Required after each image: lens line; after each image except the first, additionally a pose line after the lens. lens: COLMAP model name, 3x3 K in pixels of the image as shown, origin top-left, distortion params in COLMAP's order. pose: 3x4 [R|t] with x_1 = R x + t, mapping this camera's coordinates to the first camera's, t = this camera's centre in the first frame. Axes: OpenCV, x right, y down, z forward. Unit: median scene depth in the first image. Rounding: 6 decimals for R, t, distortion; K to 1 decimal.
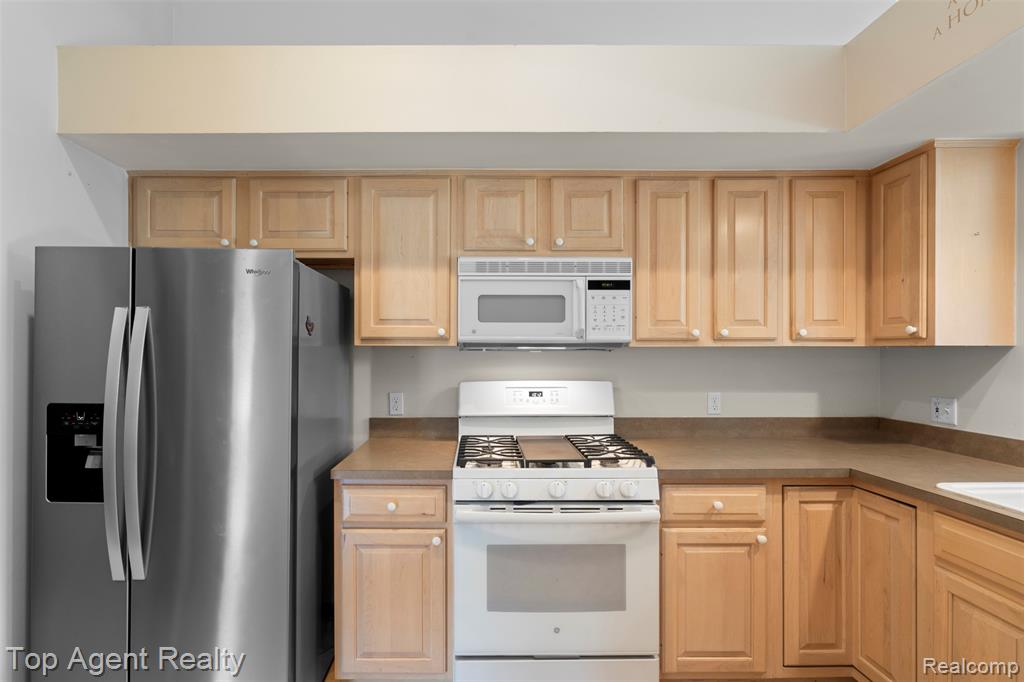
lens RADIAL K [[467.8, 0, 510.7], [0, 467.8, 348.8], [0, 0, 1]] dist [-0.004722, 0.000090]
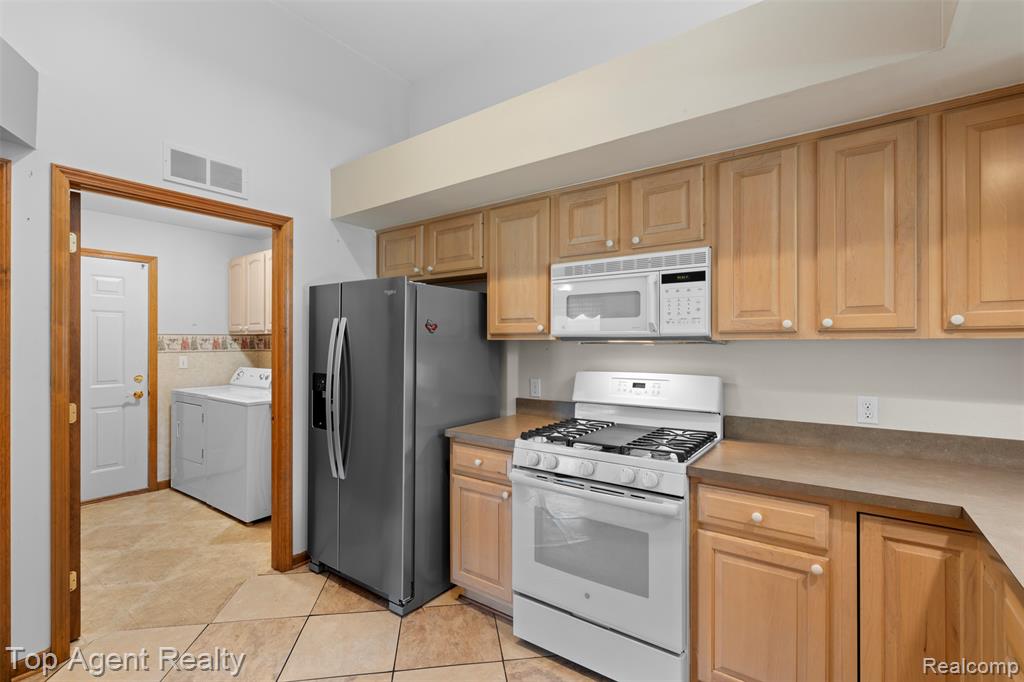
lens RADIAL K [[467.8, 0, 526.8], [0, 467.8, 339.5], [0, 0, 1]] dist [-0.004722, 0.000090]
pose [[0.809190, -0.004025, -0.587533, 0.523679], [0.001932, 0.999989, -0.004190, -0.002232], [0.587544, 0.002255, 0.809189, 0.011636]]
